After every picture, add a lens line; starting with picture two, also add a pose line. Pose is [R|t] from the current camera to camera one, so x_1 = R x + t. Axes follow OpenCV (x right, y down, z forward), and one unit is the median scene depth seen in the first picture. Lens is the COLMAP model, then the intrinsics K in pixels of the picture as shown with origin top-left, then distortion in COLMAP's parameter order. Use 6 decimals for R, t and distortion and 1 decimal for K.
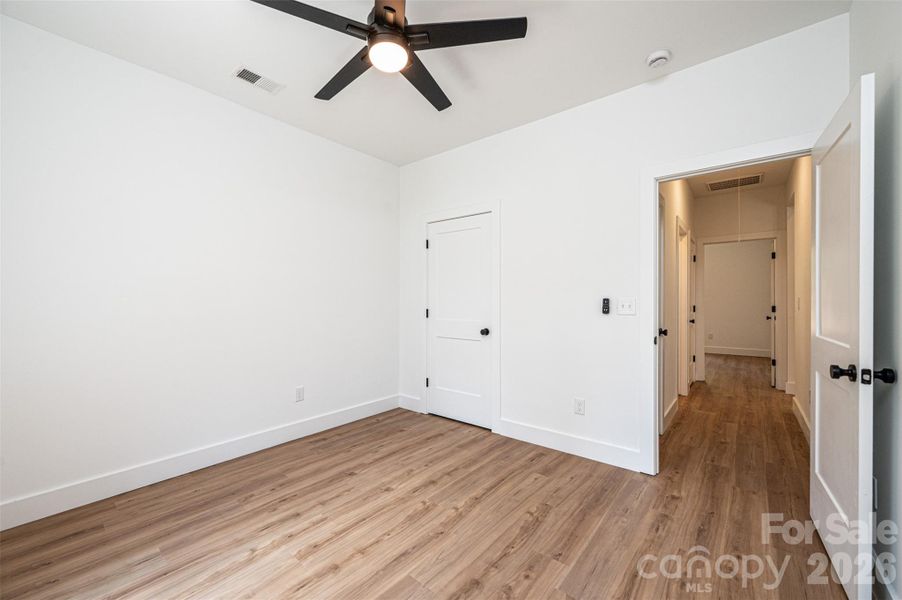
lens RADIAL K [[358.3, 0, 452.0], [0, 358.3, 301.4], [0, 0, 1]] dist [0.000363, -0.000139]
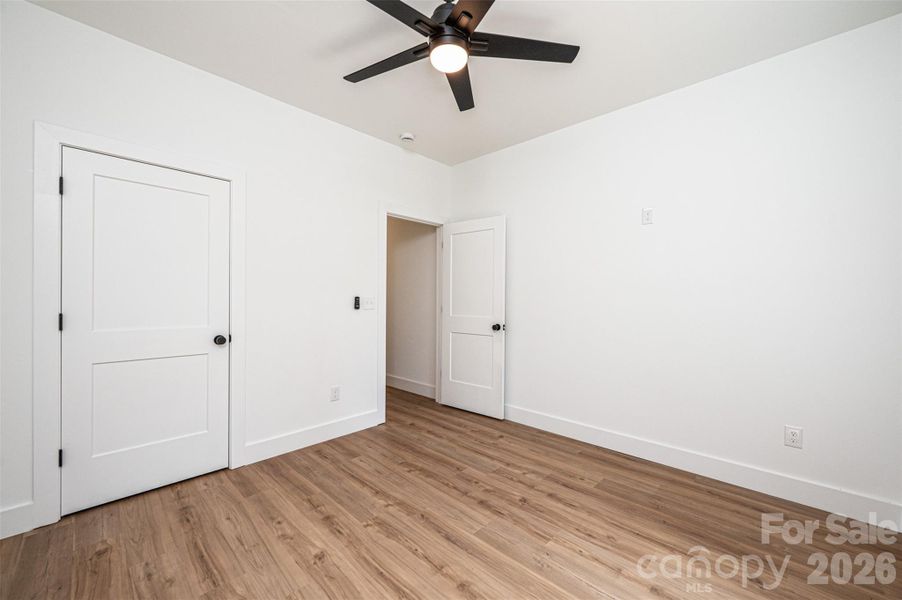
lens RADIAL K [[358.3, 0, 452.0], [0, 358.3, 301.4], [0, 0, 1]] dist [0.000363, -0.000139]
pose [[0.075699, -0.004311, 0.997121, -0.884967], [-0.001066, 0.999990, 0.004405, 0.002779], [-0.997130, -0.001396, 0.075693, 0.679175]]
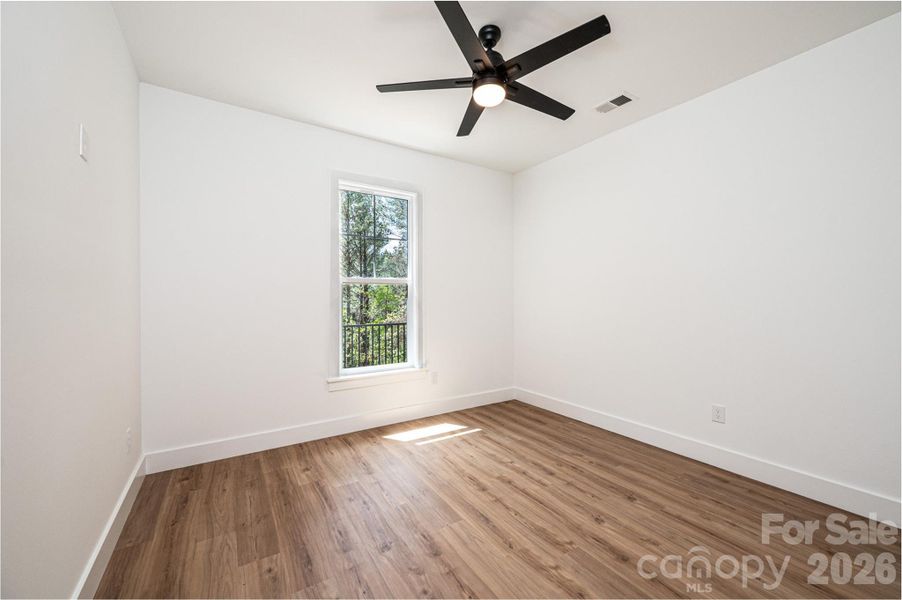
lens RADIAL K [[358.3, 0, 452.0], [0, 358.3, 301.4], [0, 0, 1]] dist [0.000363, -0.000139]
pose [[-0.308268, 0.005934, -0.951281, 0.742001], [-0.000677, 0.999979, 0.006457, -0.002916], [0.951299, 0.002634, -0.308258, 0.931443]]
